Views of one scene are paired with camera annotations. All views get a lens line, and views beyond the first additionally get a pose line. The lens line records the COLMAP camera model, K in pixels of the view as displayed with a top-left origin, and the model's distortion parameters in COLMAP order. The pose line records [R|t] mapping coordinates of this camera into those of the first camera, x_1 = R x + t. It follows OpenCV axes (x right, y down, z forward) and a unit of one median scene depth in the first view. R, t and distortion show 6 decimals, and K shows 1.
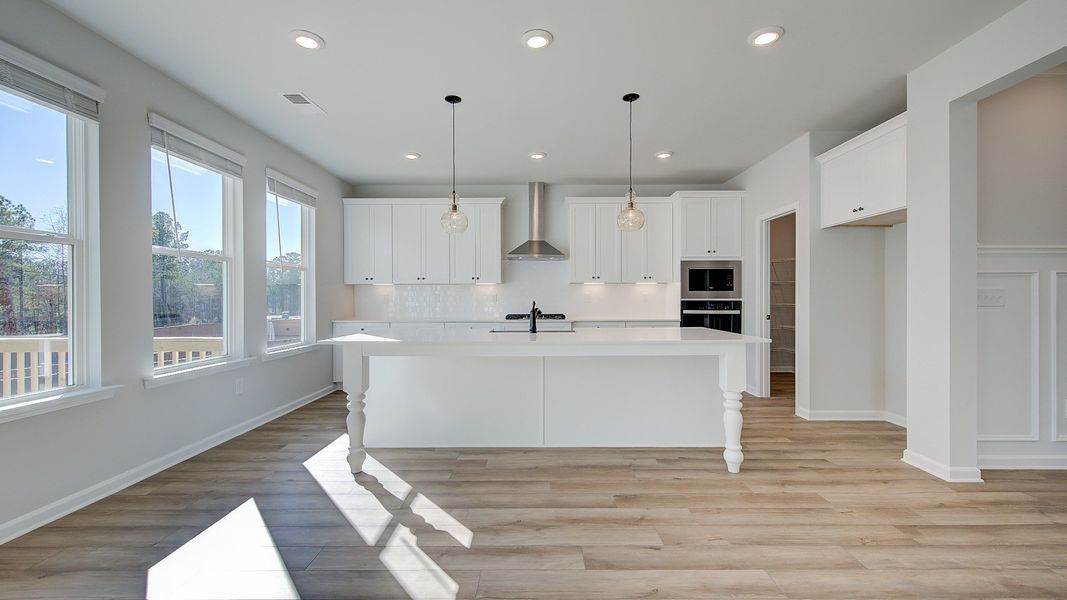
lens RADIAL K [[425.4, 0, 537.1], [0, 425.4, 300.3], [0, 0, 1]] dist [0.005371, -0.000157]
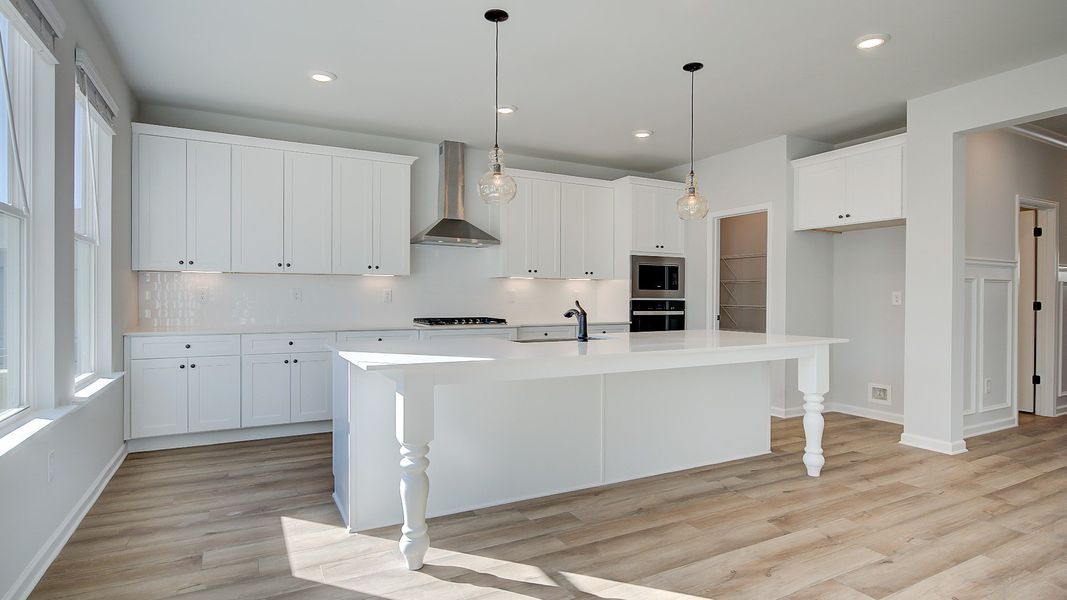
lens RADIAL K [[531.4, 0, 527.4], [0, 531.4, 301.9], [0, 0, 1]] dist [0.000202, 0.000192]
pose [[0.882727, 0.001710, 0.469884, -0.592891], [-0.003995, 0.999985, 0.003867, 0.001170], [-0.469870, -0.005291, 0.882720, 0.201128]]
